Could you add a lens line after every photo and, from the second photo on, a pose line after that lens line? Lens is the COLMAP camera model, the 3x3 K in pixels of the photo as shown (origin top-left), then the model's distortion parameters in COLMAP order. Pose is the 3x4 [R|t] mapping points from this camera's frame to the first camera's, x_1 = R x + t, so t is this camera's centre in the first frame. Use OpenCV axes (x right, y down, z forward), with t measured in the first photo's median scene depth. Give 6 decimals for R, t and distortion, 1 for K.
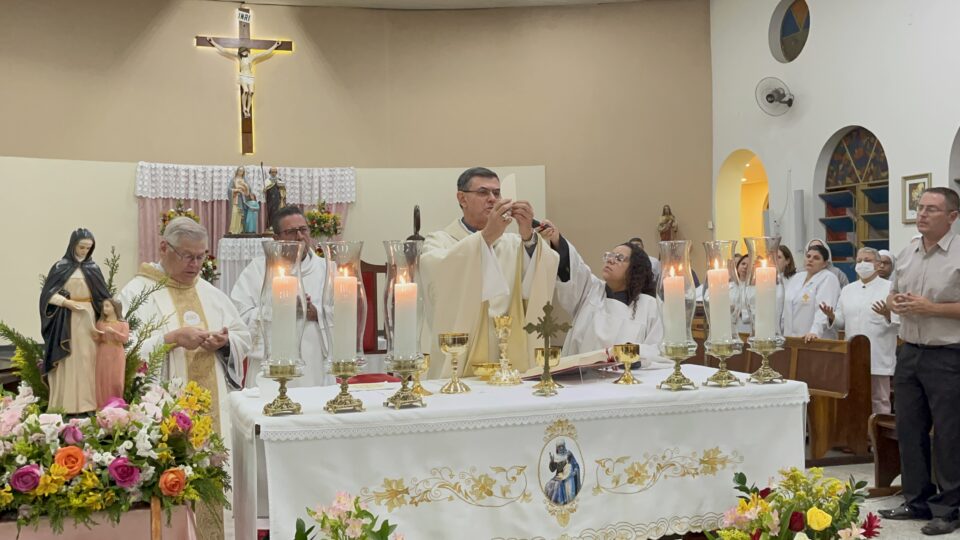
lens RADIAL K [[1049.7, 0, 475.8], [0, 1049.7, 270.4], [0, 0, 1]] dist [0.005651, 0.000000]
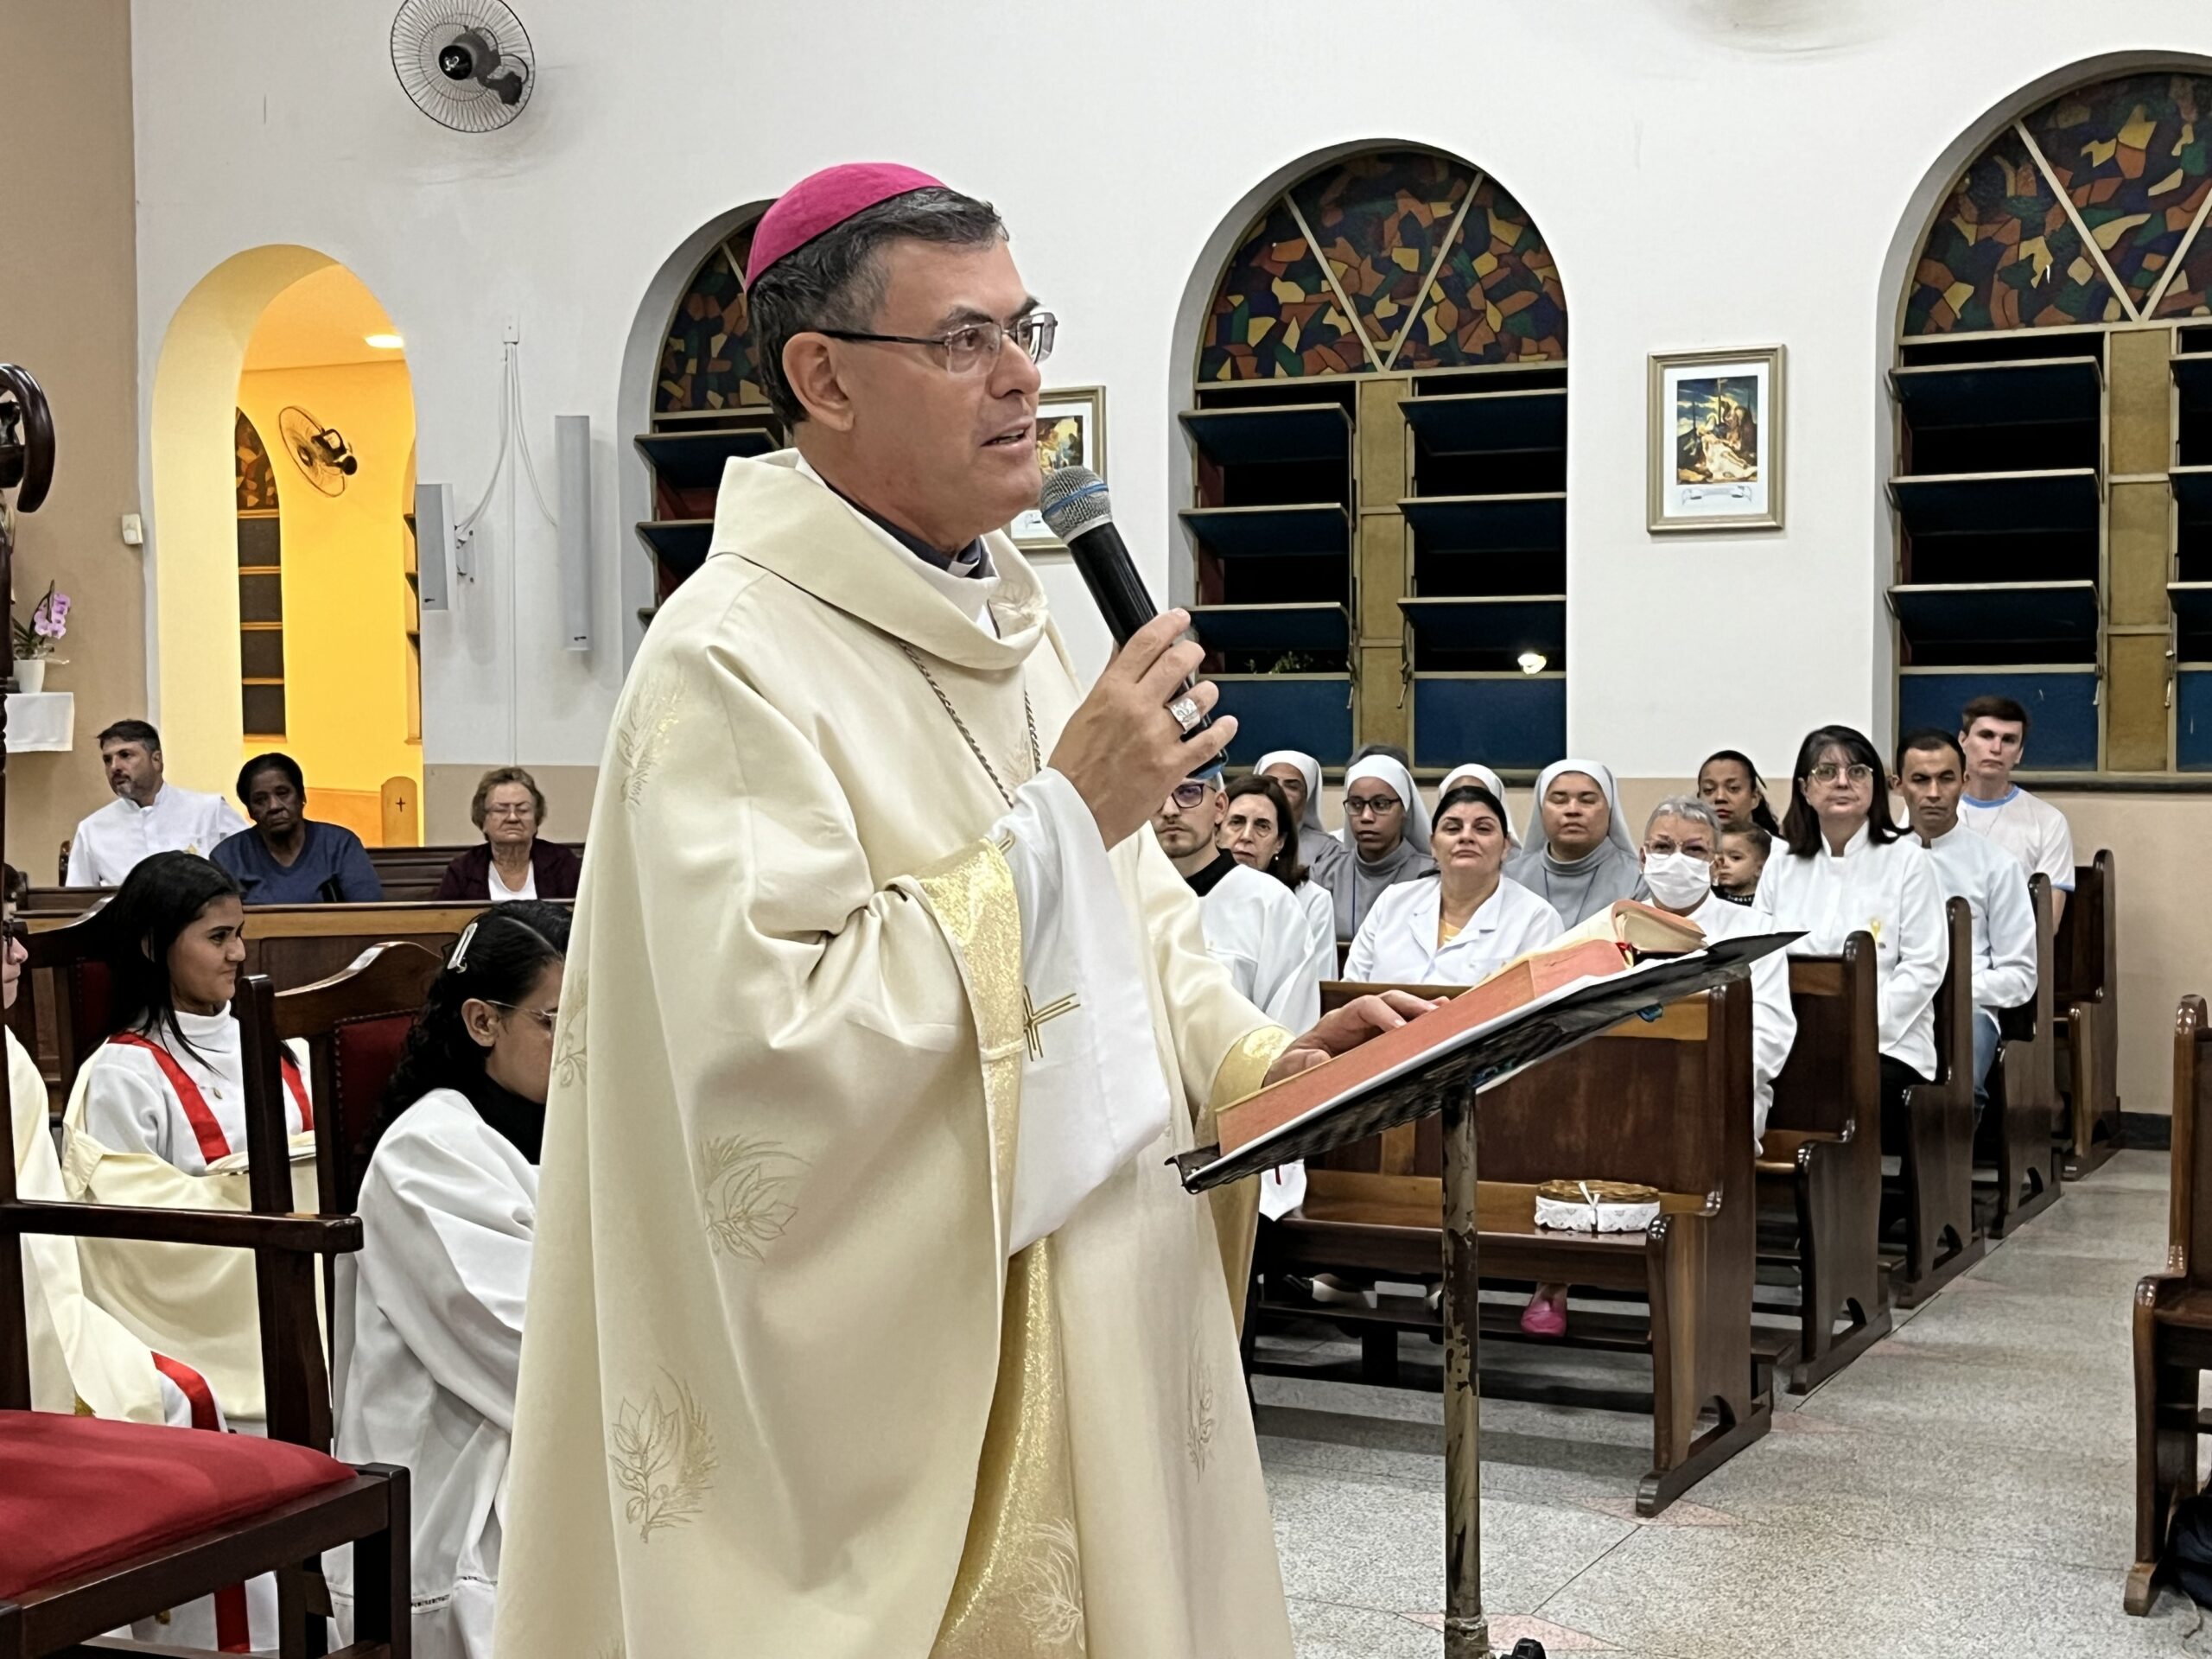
lens RADIAL K [[2988.5, 0, 1104.7], [0, 2988.5, 829.7], [0, 0, 1]] dist [0.051244, 0.000000]
pose [[0.699017, -0.031741, 0.714400, -0.157570], [-0.002969, 0.998877, 0.047285, -0.006108], [-0.715099, -0.035174, 0.698138, 0.351477]]
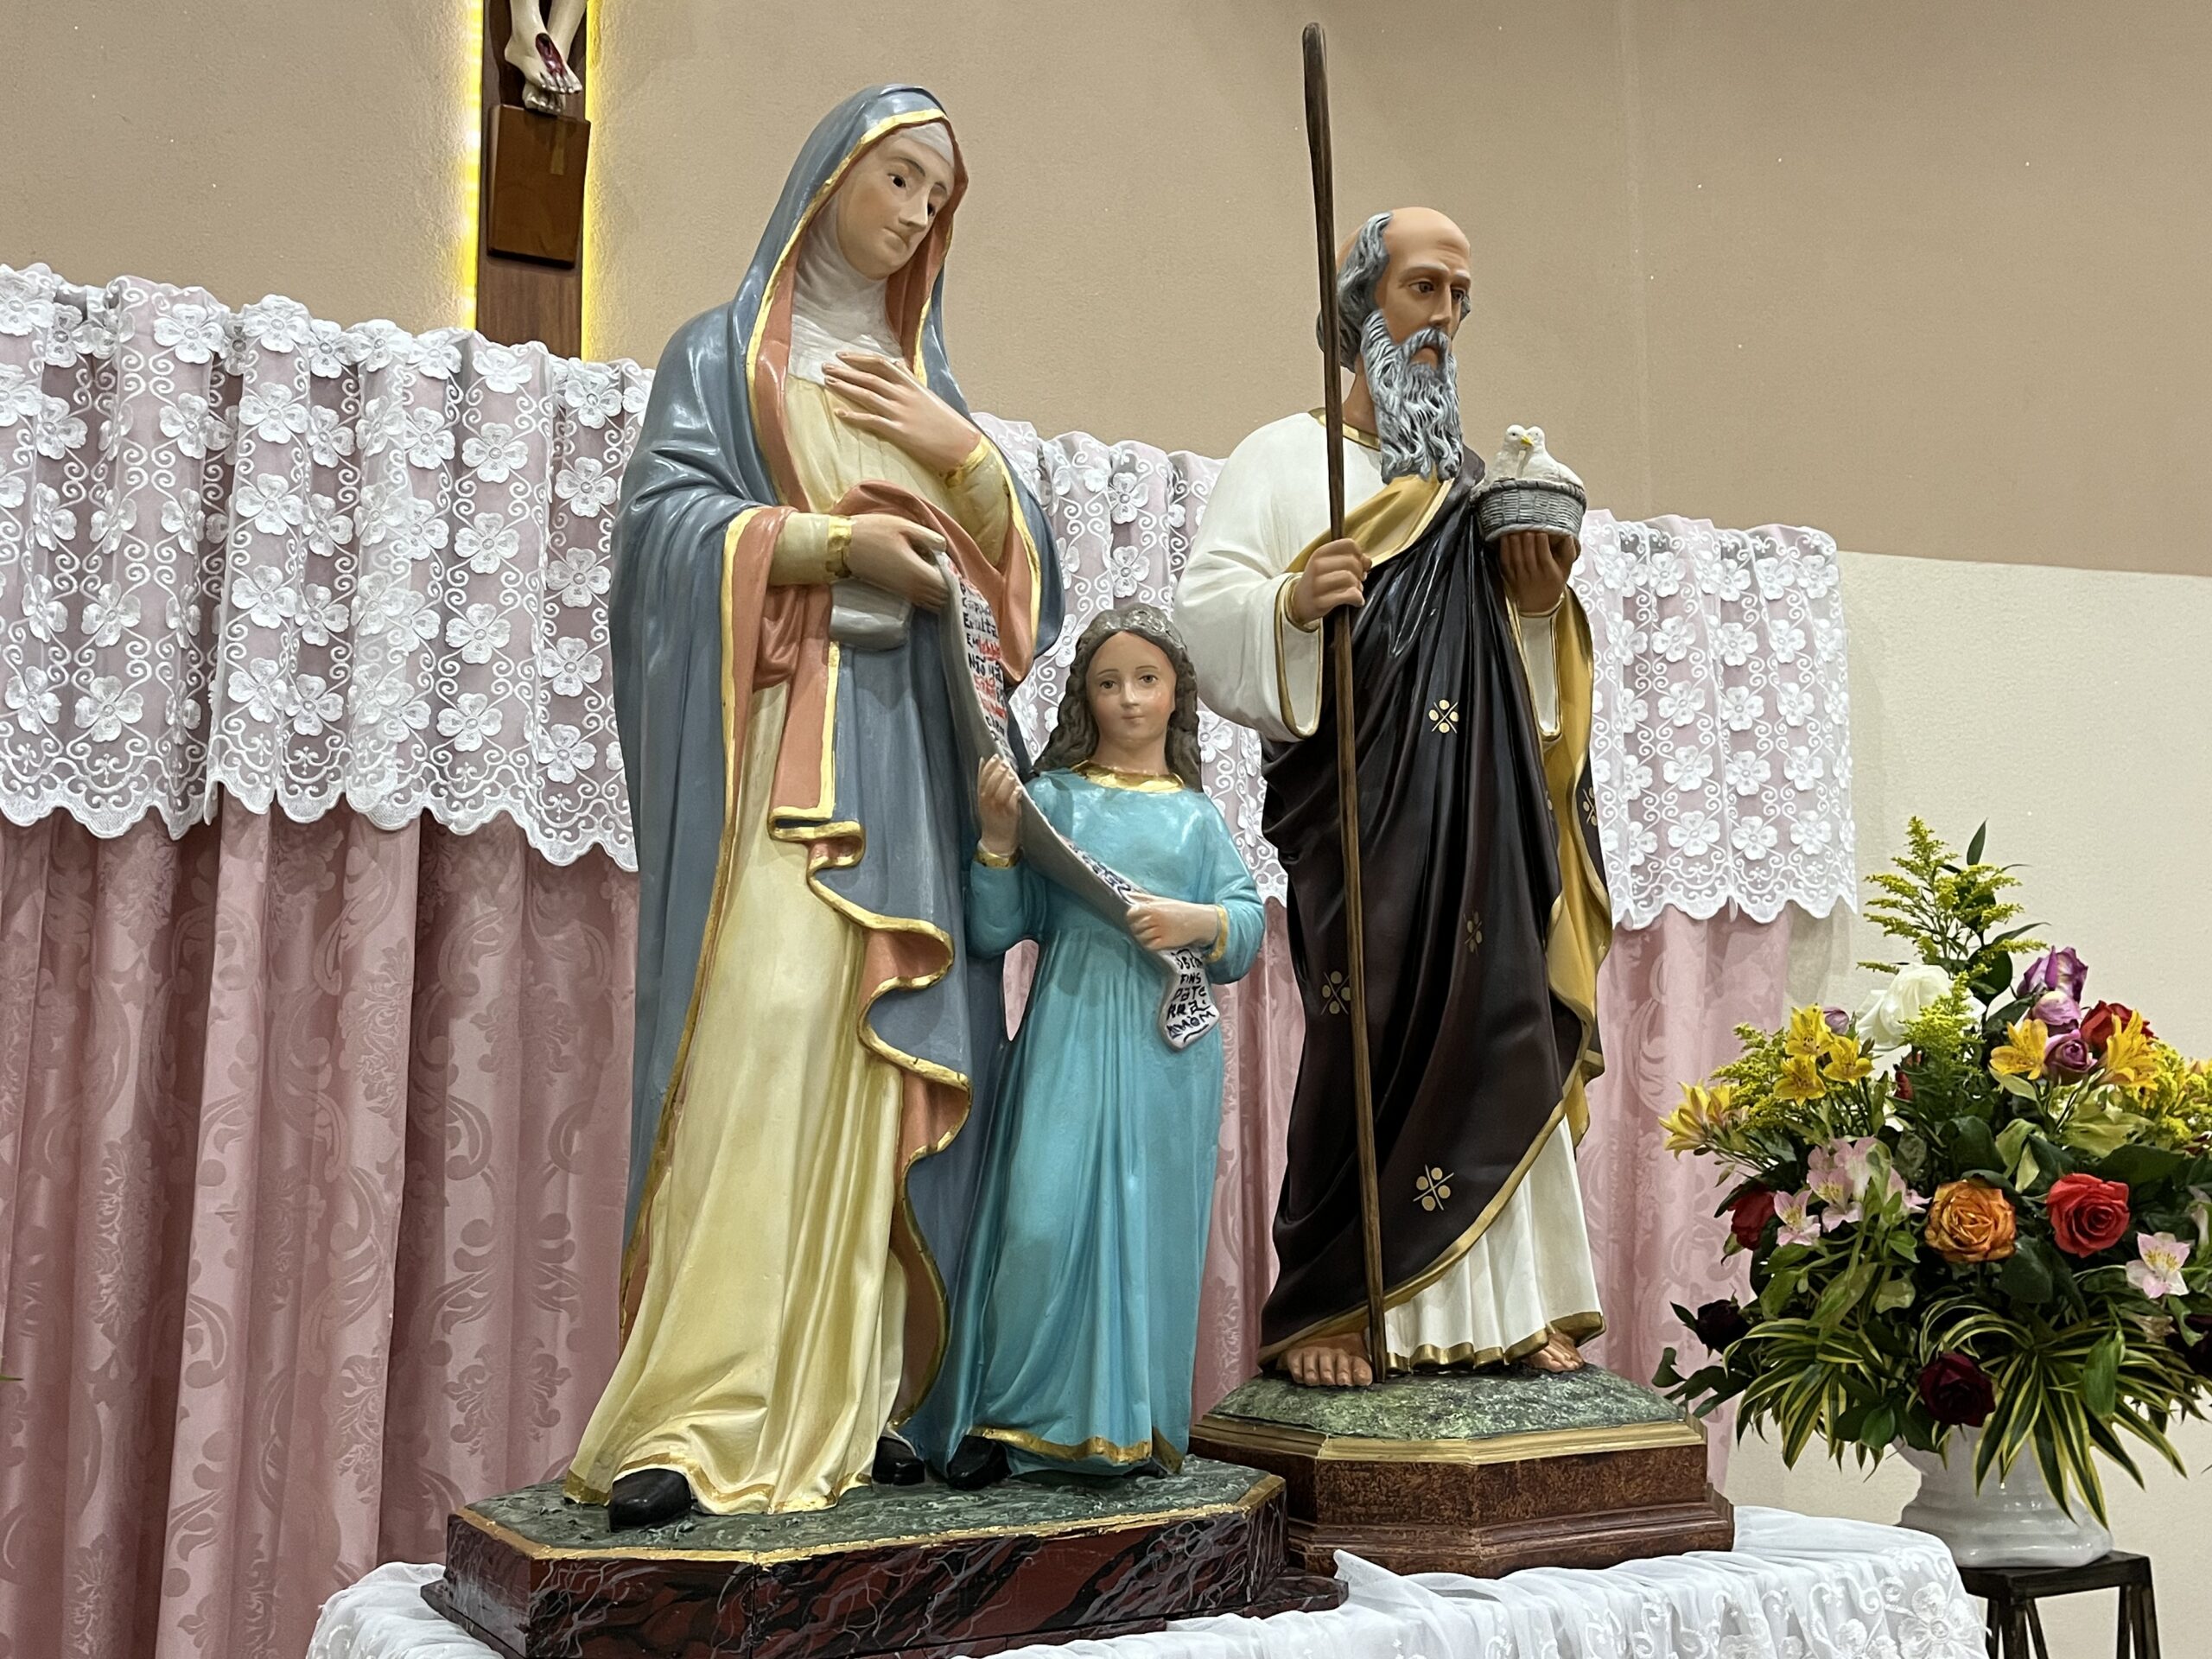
lens RADIAL K [[2210.6, 0, 1100.6], [0, 2210.6, 827.5], [0, 0, 1]] dist [0.005193, 0.000000]
pose [[0.981548, 0.024142, 0.189687, -0.234018], [0.004034, 0.989163, -0.146765, -0.049035], [-0.191174, 0.144822, 0.970814, 0.904533]]
